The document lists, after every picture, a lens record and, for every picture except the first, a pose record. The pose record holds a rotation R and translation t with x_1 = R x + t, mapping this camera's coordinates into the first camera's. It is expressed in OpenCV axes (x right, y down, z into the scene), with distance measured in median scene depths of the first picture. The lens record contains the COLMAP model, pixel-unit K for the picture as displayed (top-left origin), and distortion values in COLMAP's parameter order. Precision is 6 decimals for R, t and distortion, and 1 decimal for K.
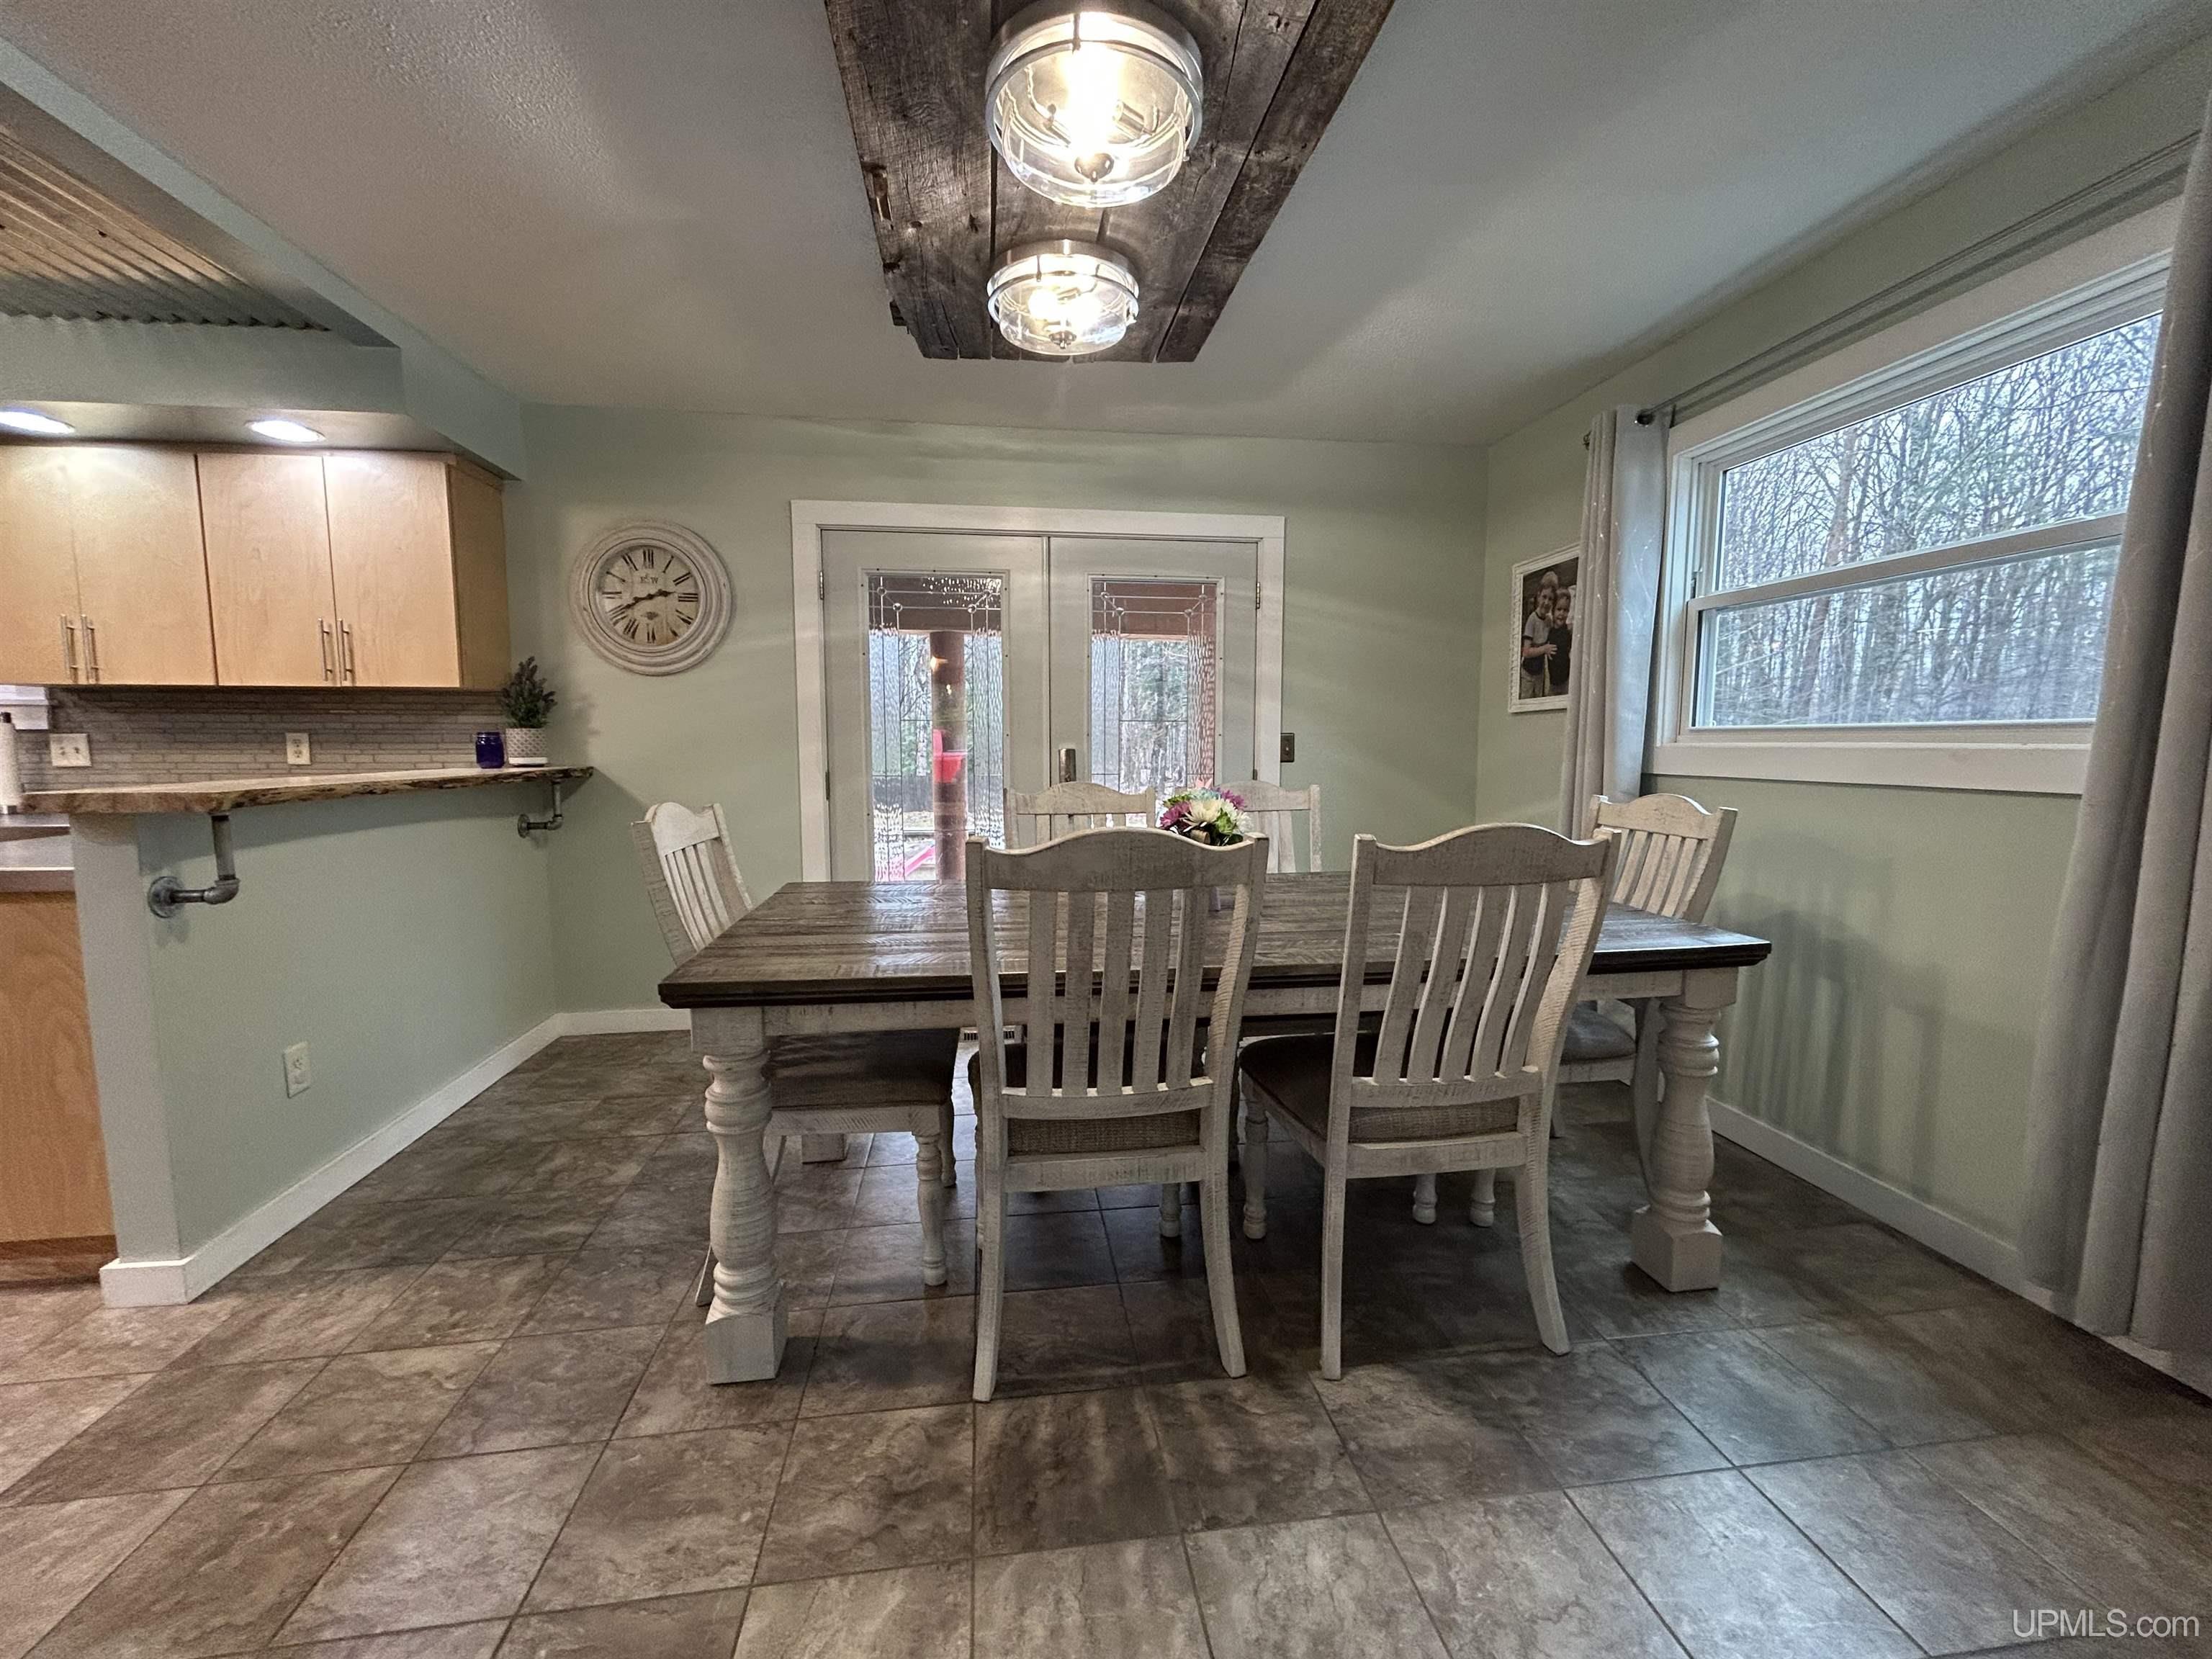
lens RADIAL K [[886.1, 0, 1098.5], [0, 886.1, 829.6], [0, 0, 1]] dist [-0.003111, 0.000707]
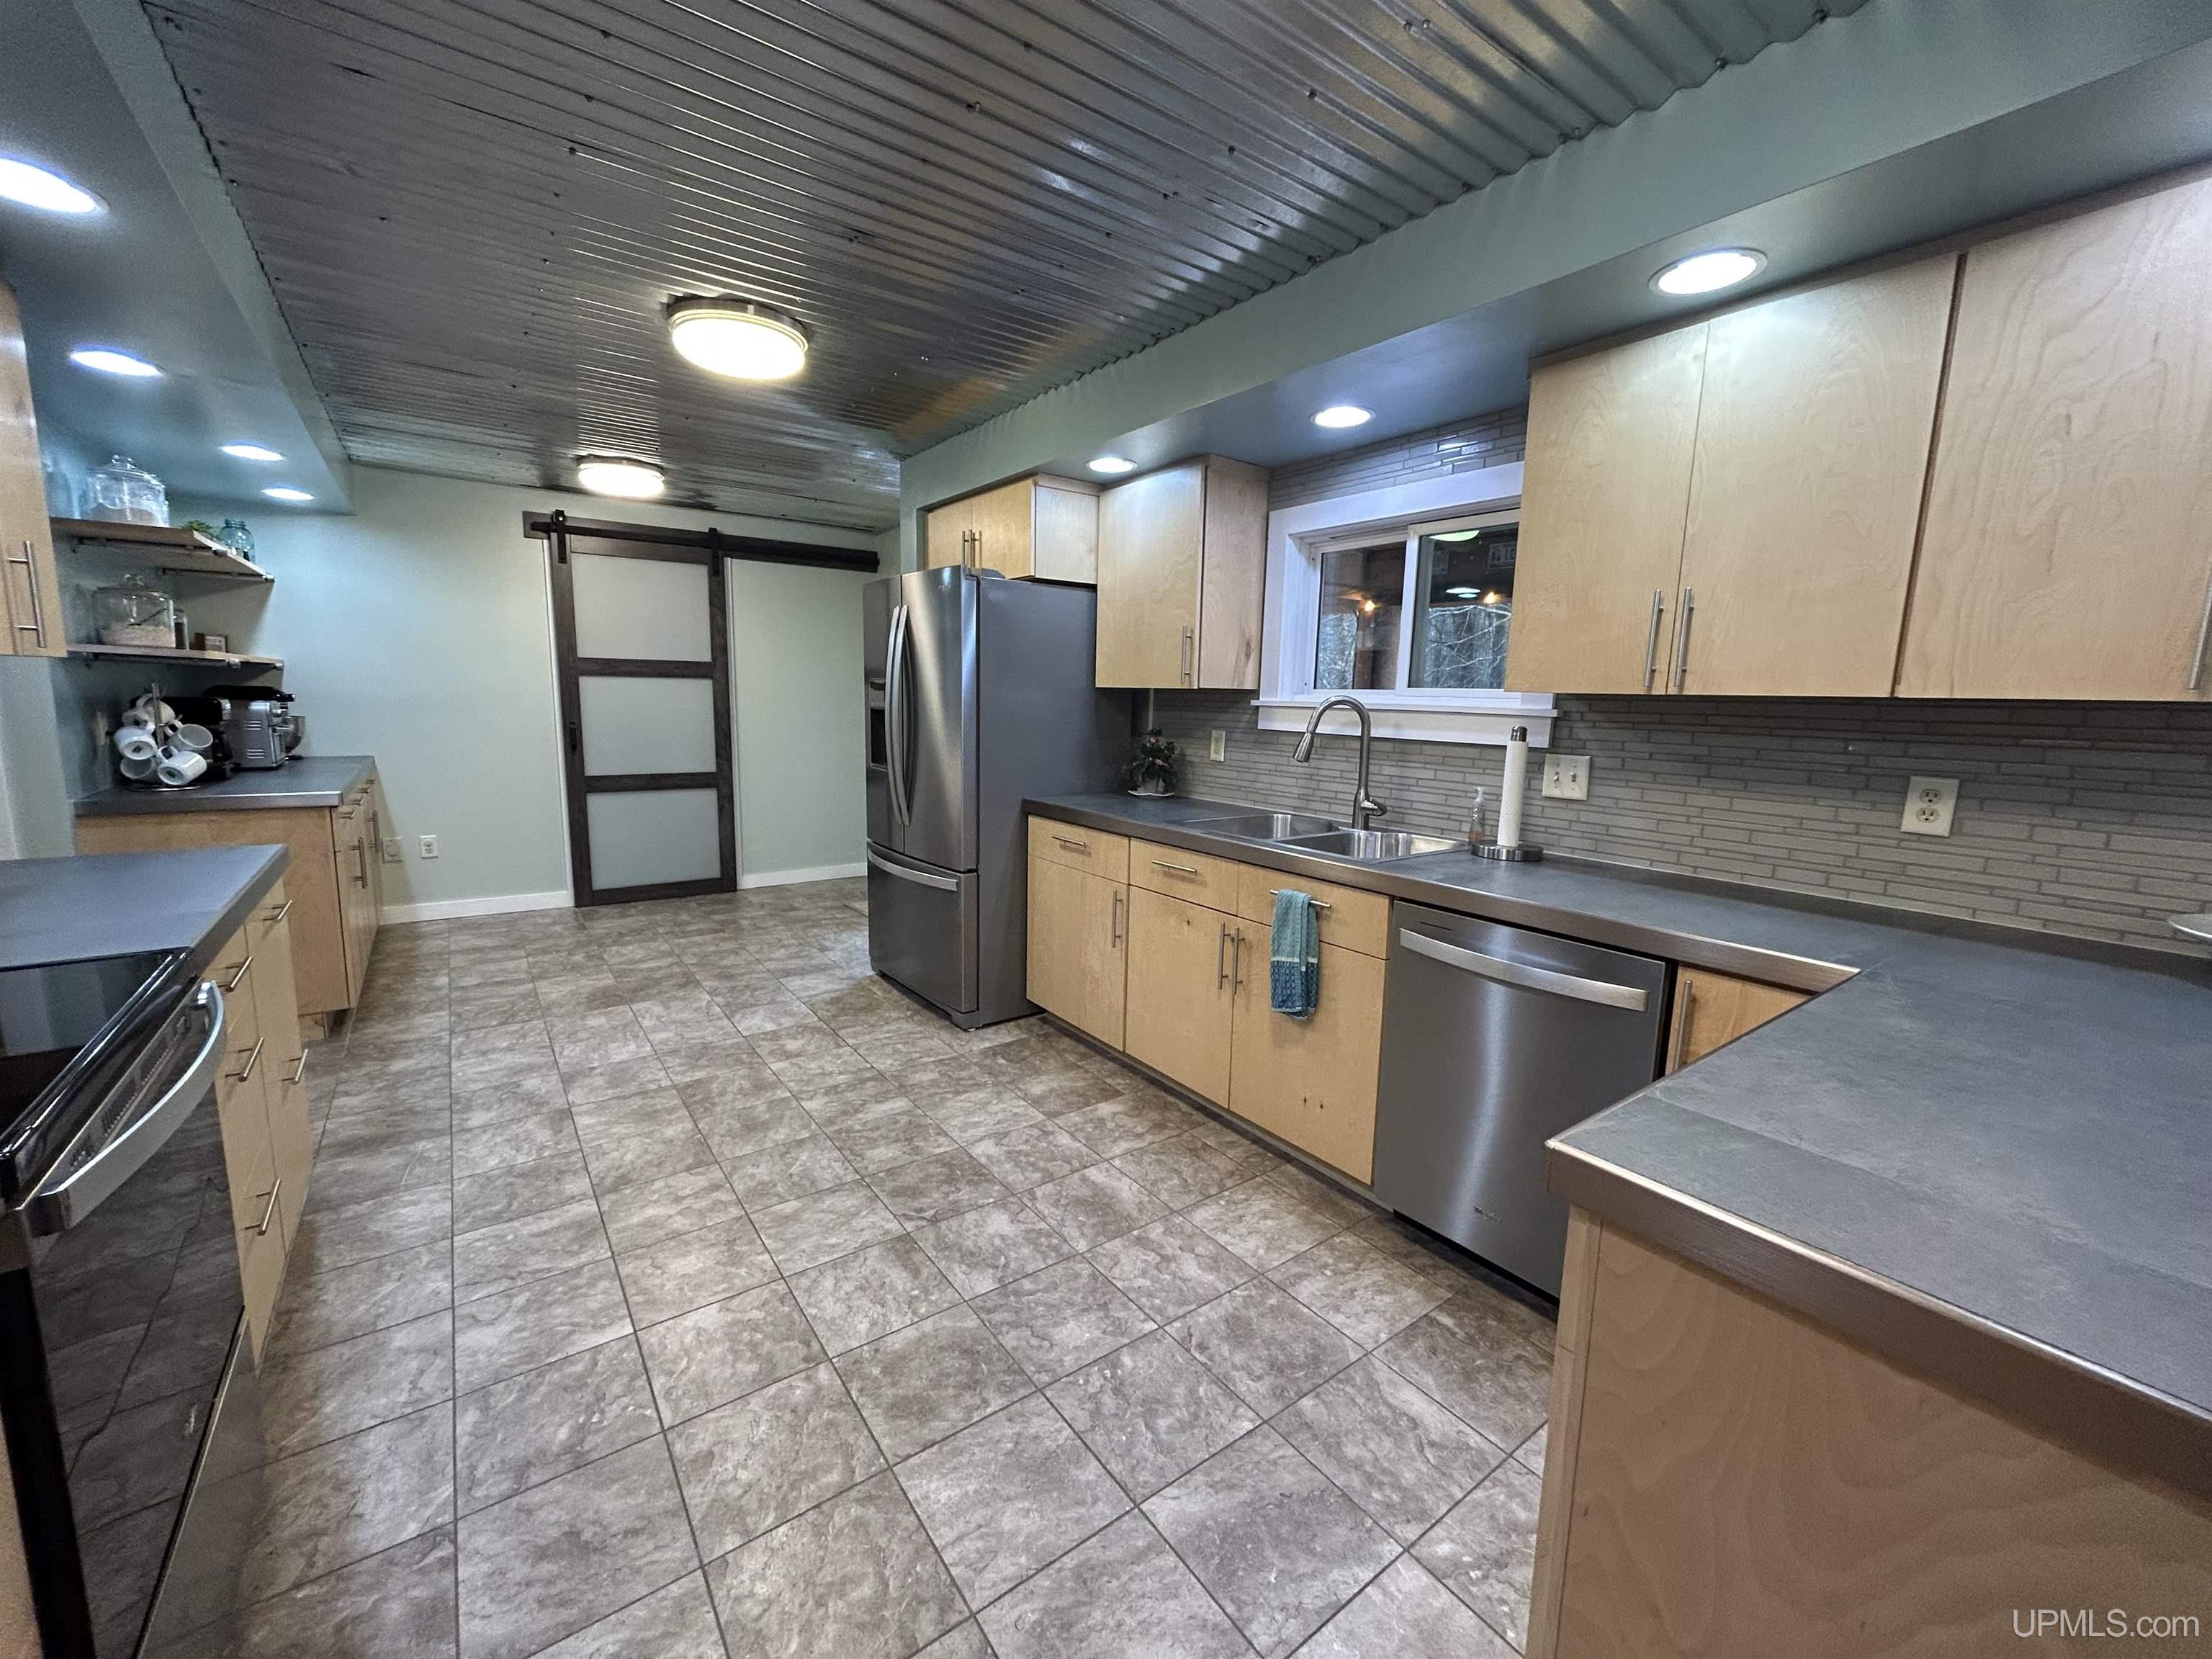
lens RADIAL K [[886.1, 0, 1112.5], [0, 886.1, 822.8], [0, 0, 1]] dist [-0.003111, 0.000707]
pose [[0.488230, 0.133809, -0.862396, -0.677916], [-0.113656, 0.989509, 0.089187, -0.072470], [0.865283, 0.054472, 0.498316, 0.283965]]
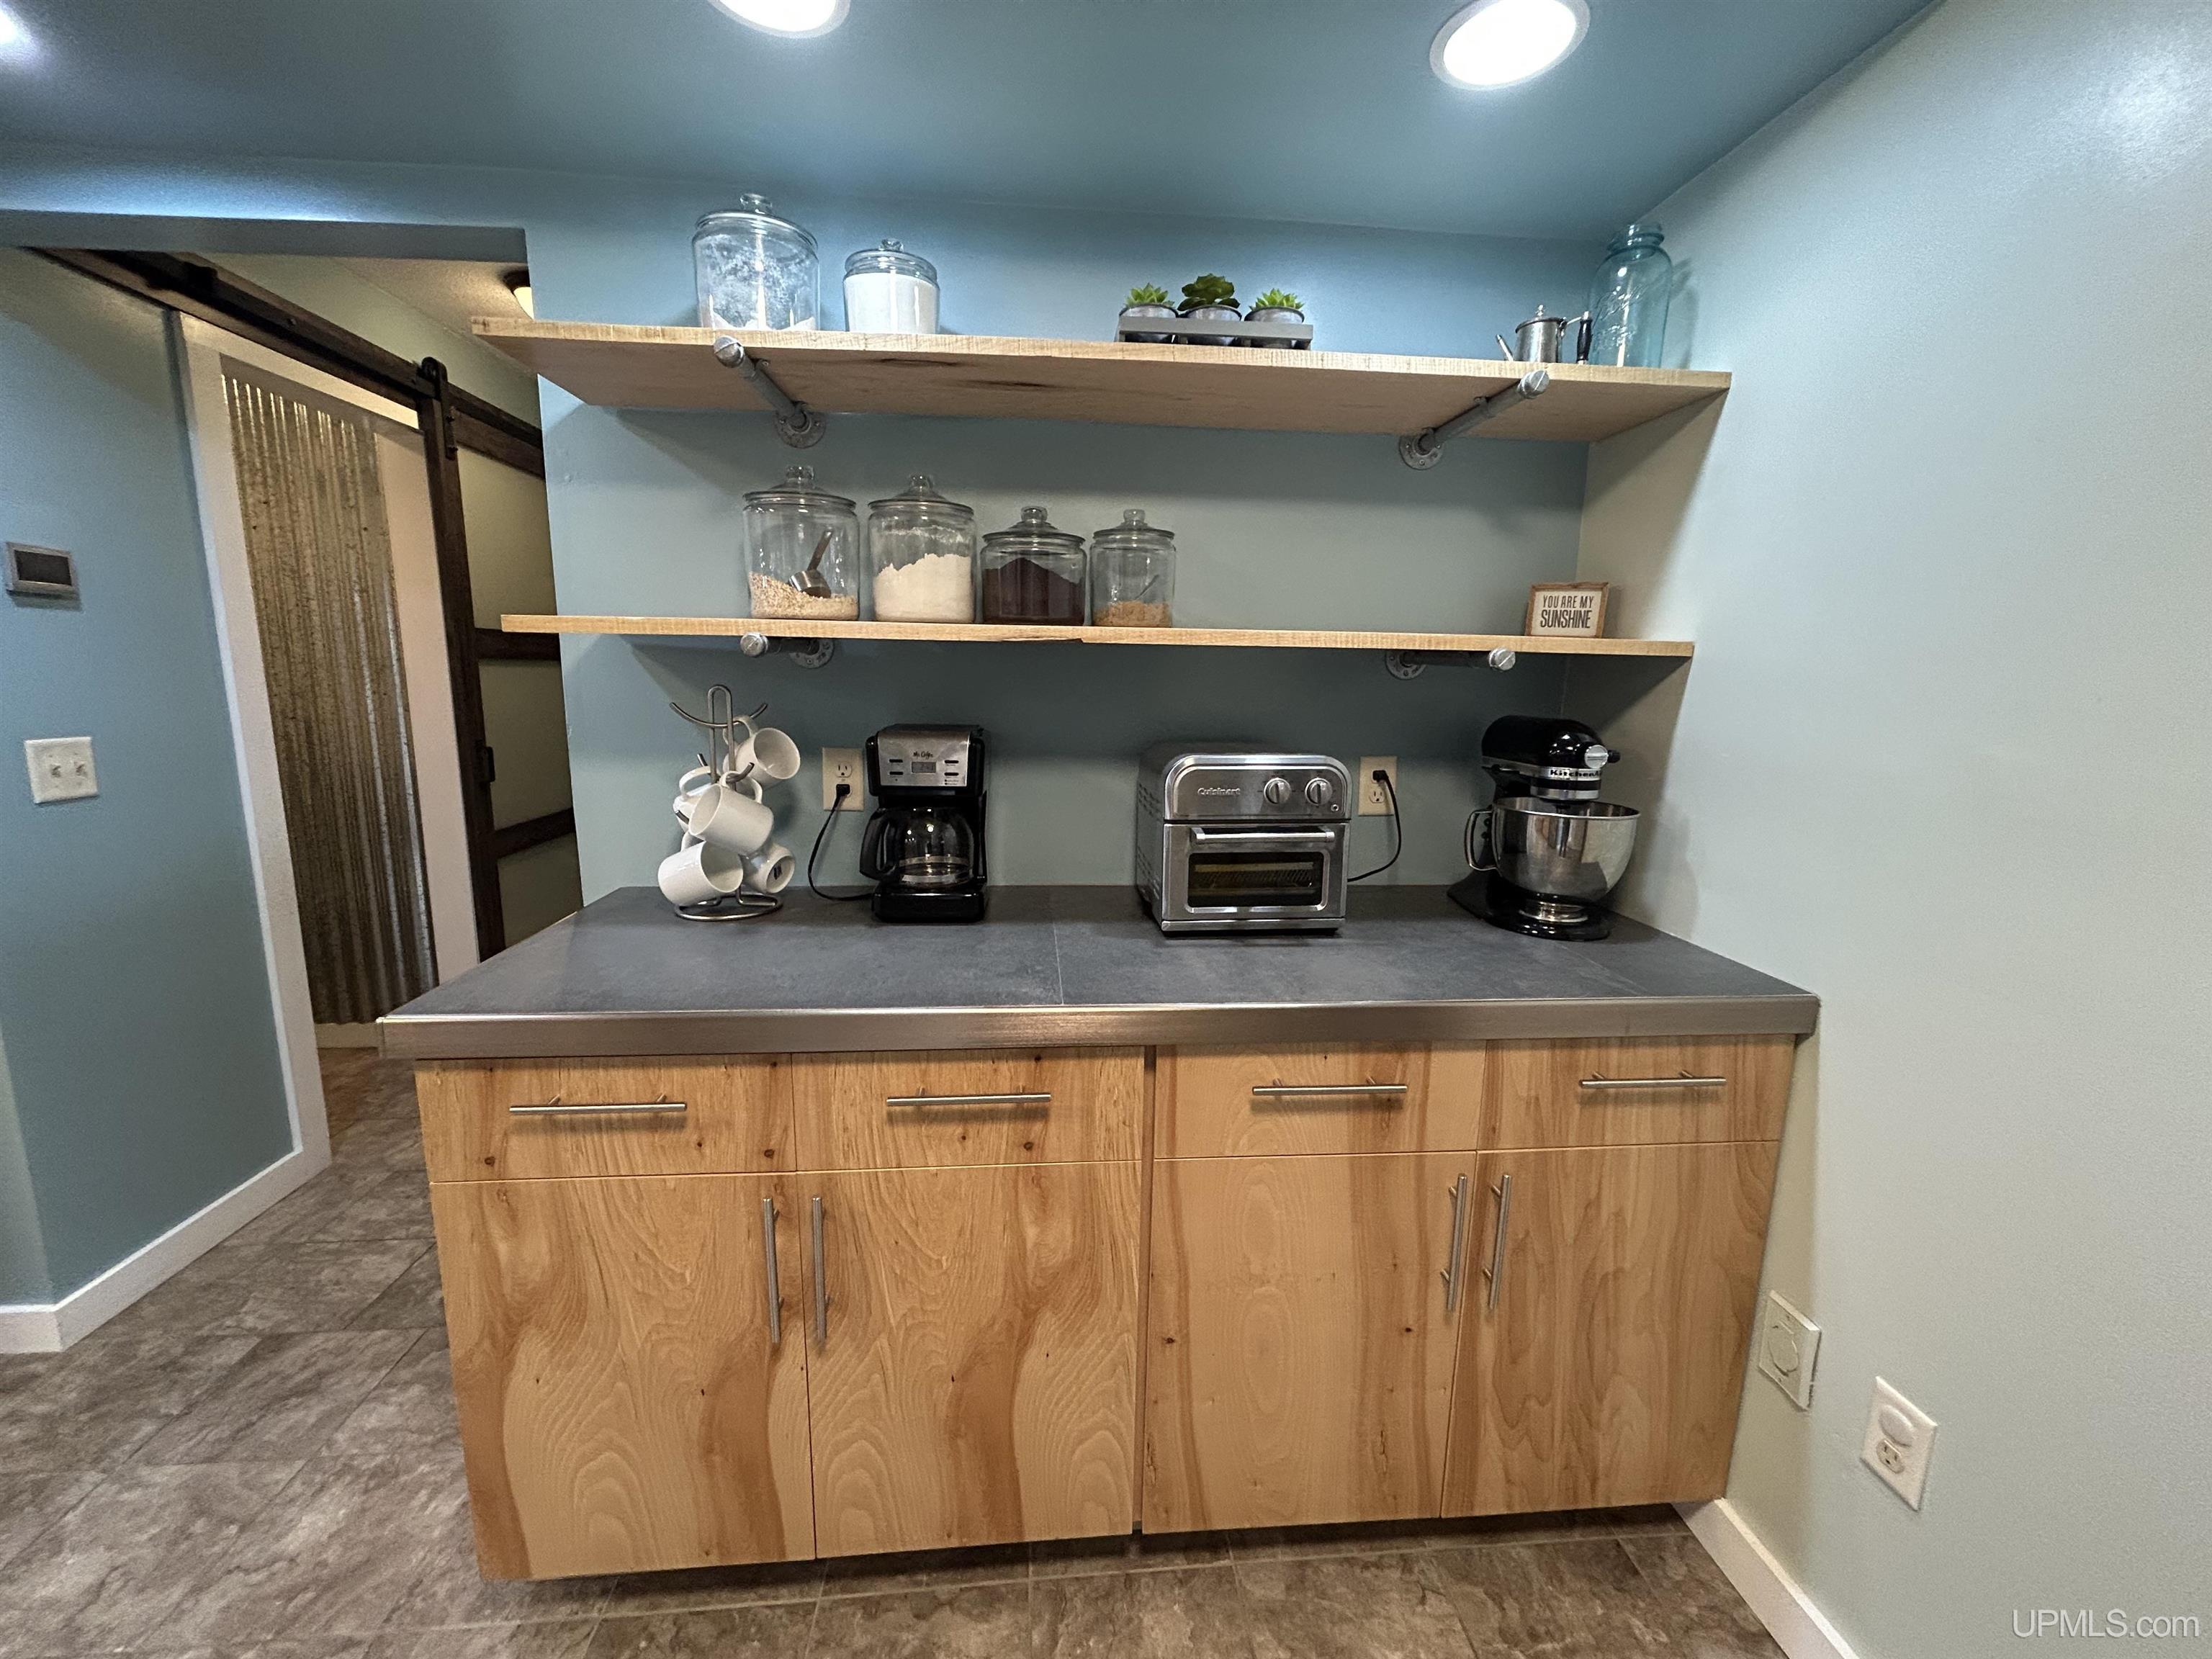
lens RADIAL K [[886.1, 0, 1109.0], [0, 886.1, 834.8], [0, 0, 1]] dist [-0.003111, 0.000707]
pose [[-0.999037, -0.035301, 0.026045, -2.216745], [-0.026839, 0.961452, 0.273658, -0.075213], [-0.034701, 0.272696, -0.961474, 0.300973]]
